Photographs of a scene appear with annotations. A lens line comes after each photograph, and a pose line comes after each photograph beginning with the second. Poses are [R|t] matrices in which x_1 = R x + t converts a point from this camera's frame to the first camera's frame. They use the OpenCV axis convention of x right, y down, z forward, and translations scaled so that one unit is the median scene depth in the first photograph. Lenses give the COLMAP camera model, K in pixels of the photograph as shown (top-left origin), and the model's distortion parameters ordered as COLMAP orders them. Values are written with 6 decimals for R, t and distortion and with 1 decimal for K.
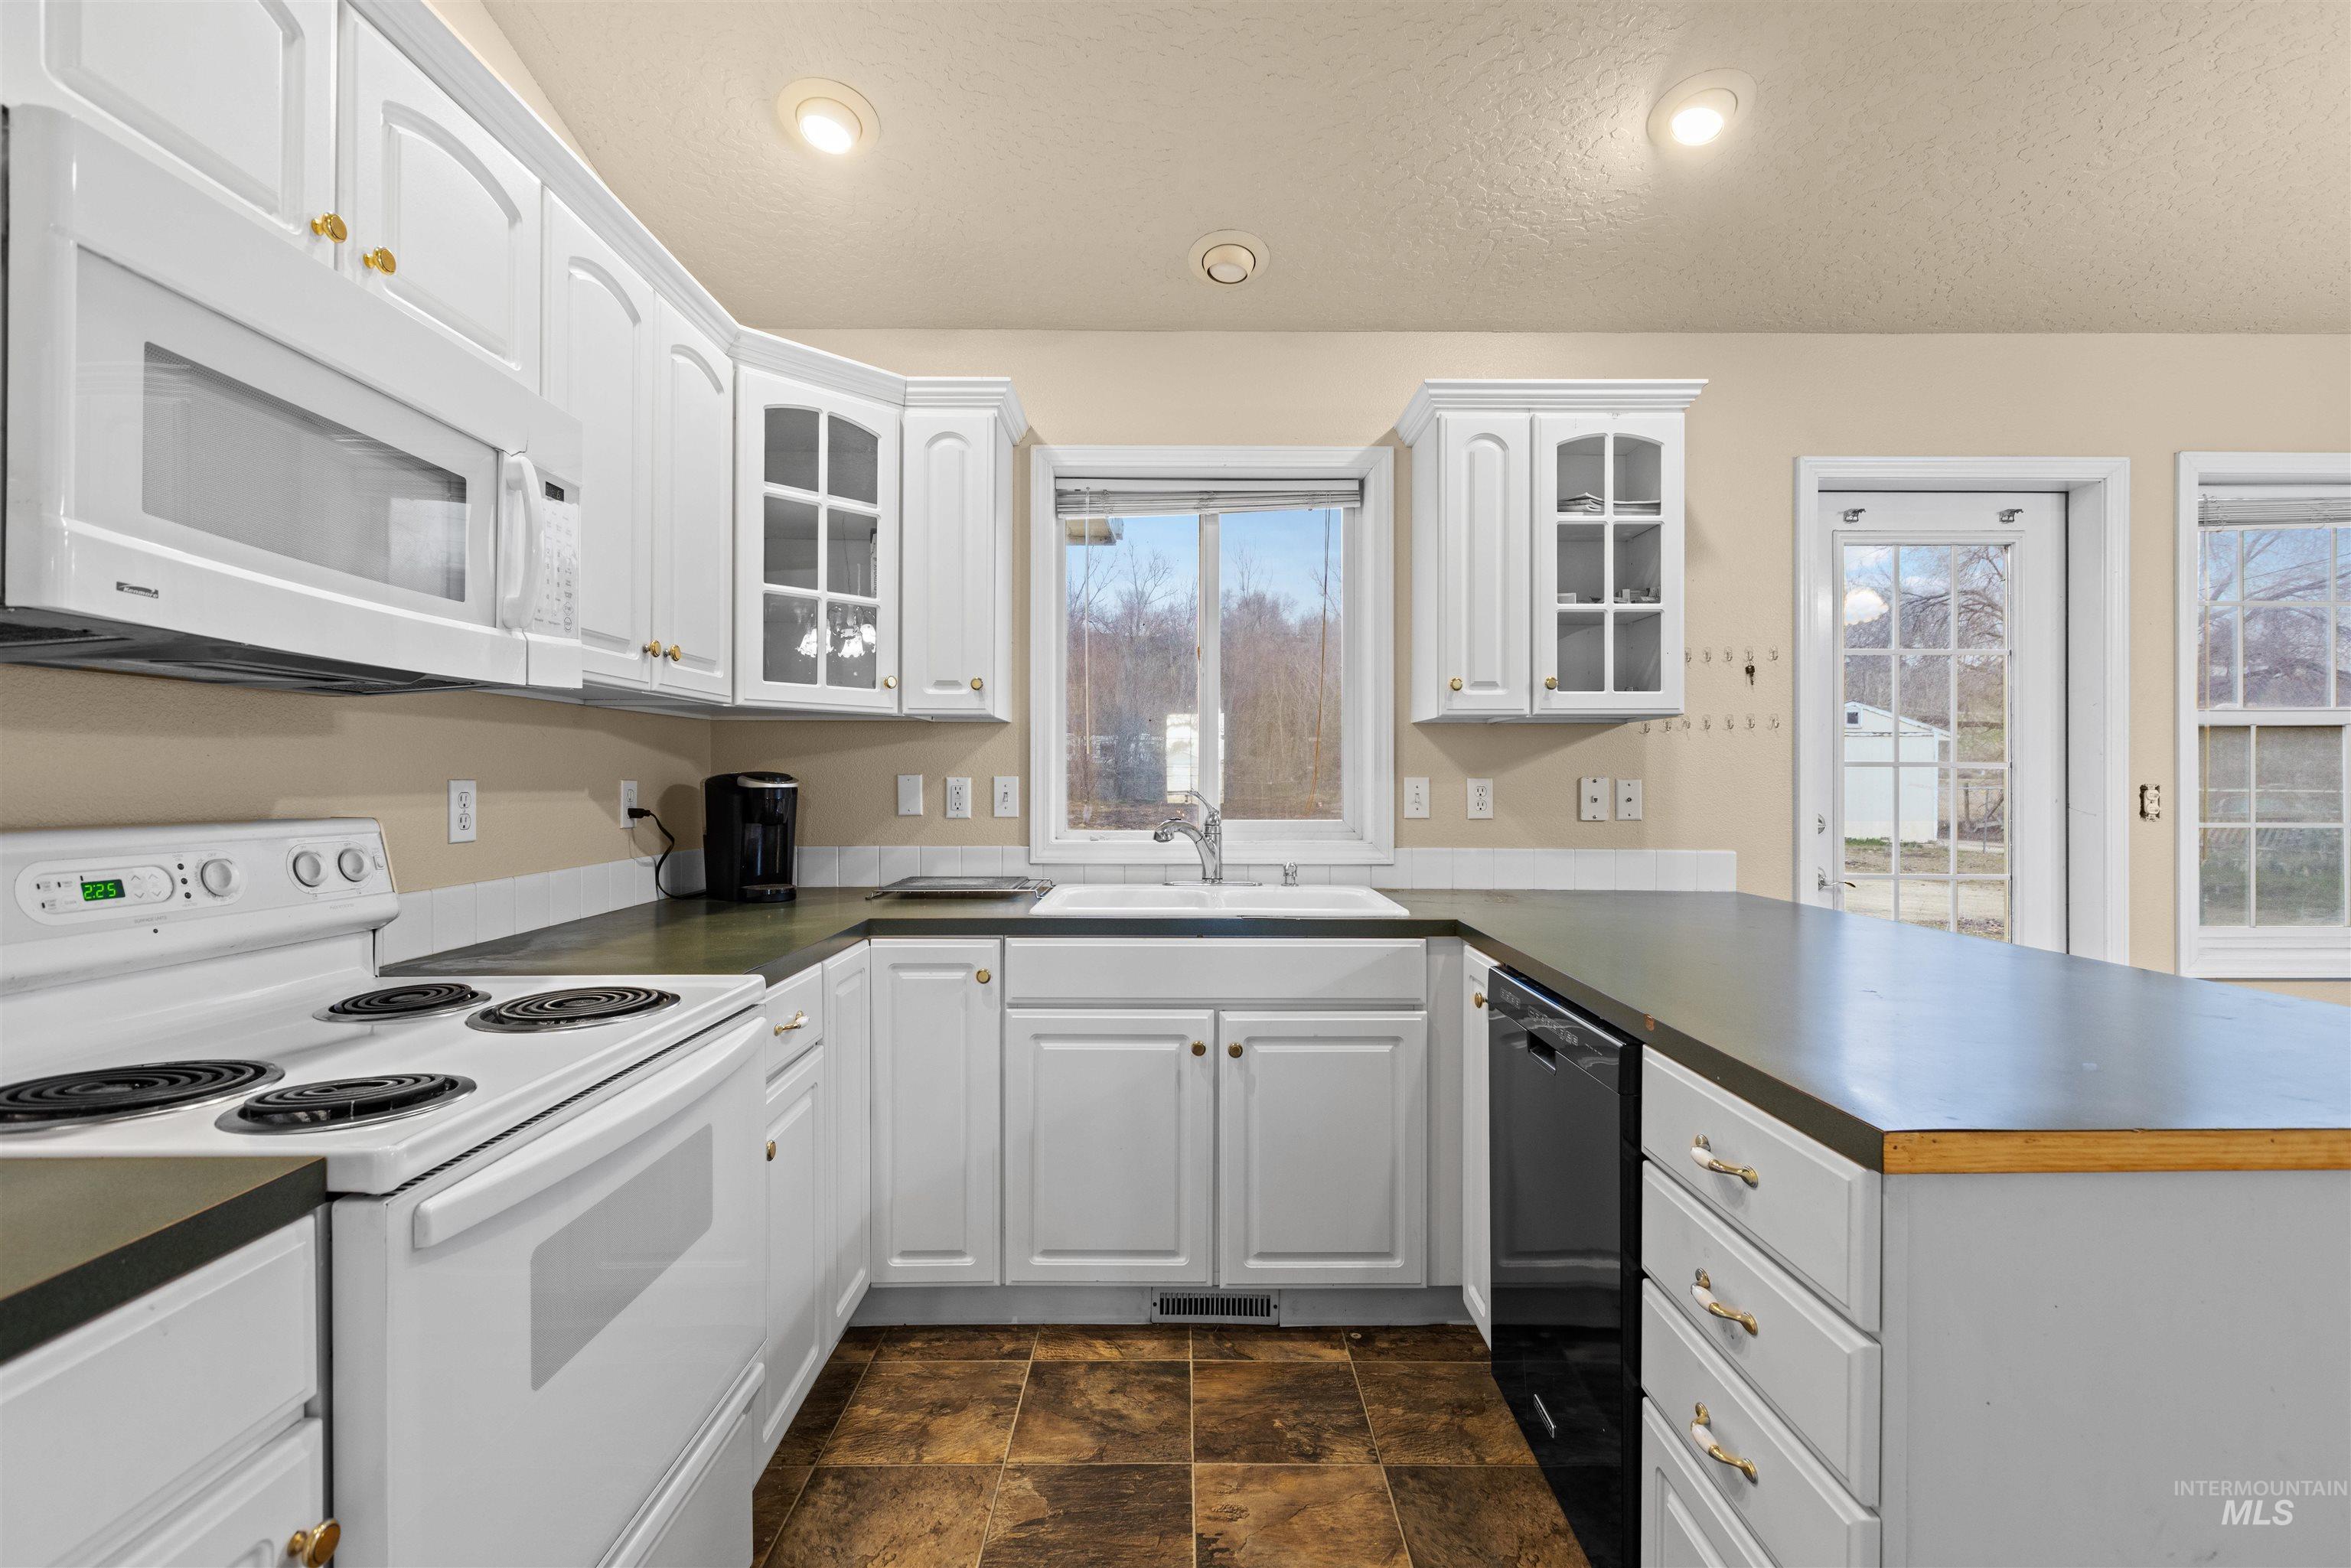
lens RADIAL K [[1089.7, 0, 1175.5], [0, 1089.7, 784.0], [0, 0, 1]] dist [-0.000775, -0.000525]
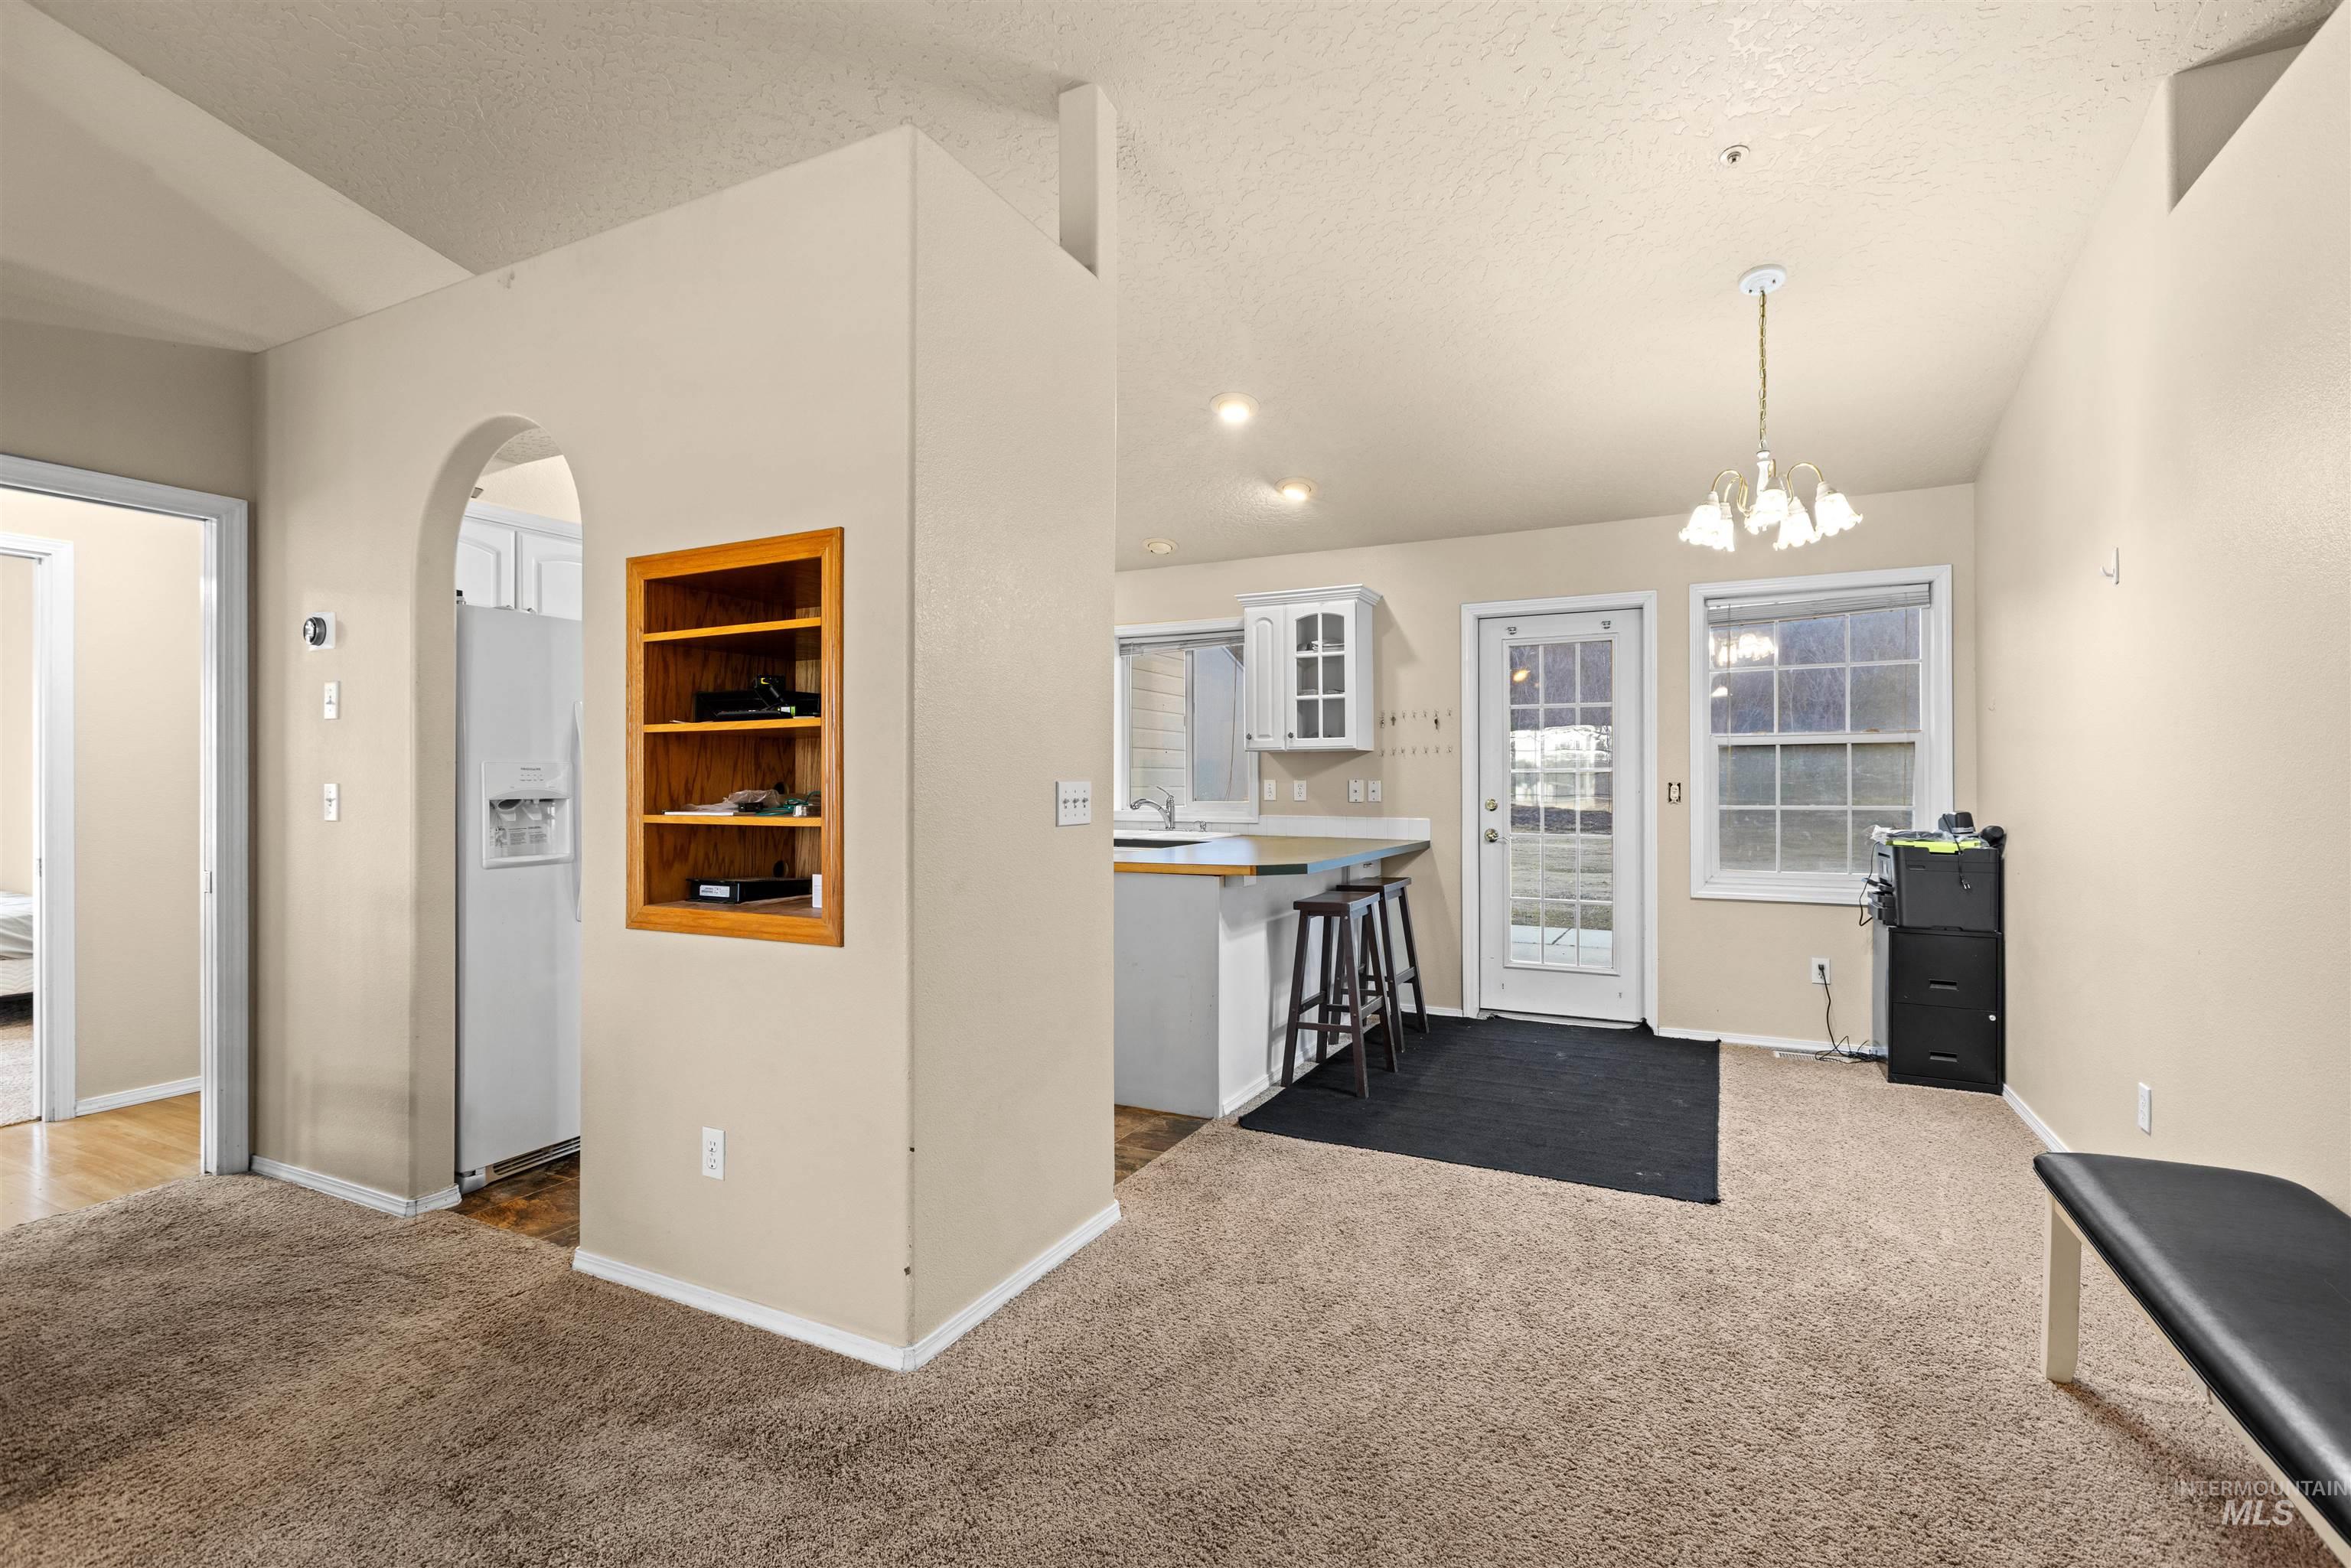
lens RADIAL K [[1089.7, 0, 1175.5], [0, 1089.7, 784.0], [0, 0, 1]] dist [-0.000775, -0.000525]
pose [[0.892609, -0.003418, -0.450819, 1.077533], [0.001767, 0.999990, -0.004084, 0.009908], [0.450828, 0.002849, 0.892606, -0.954733]]
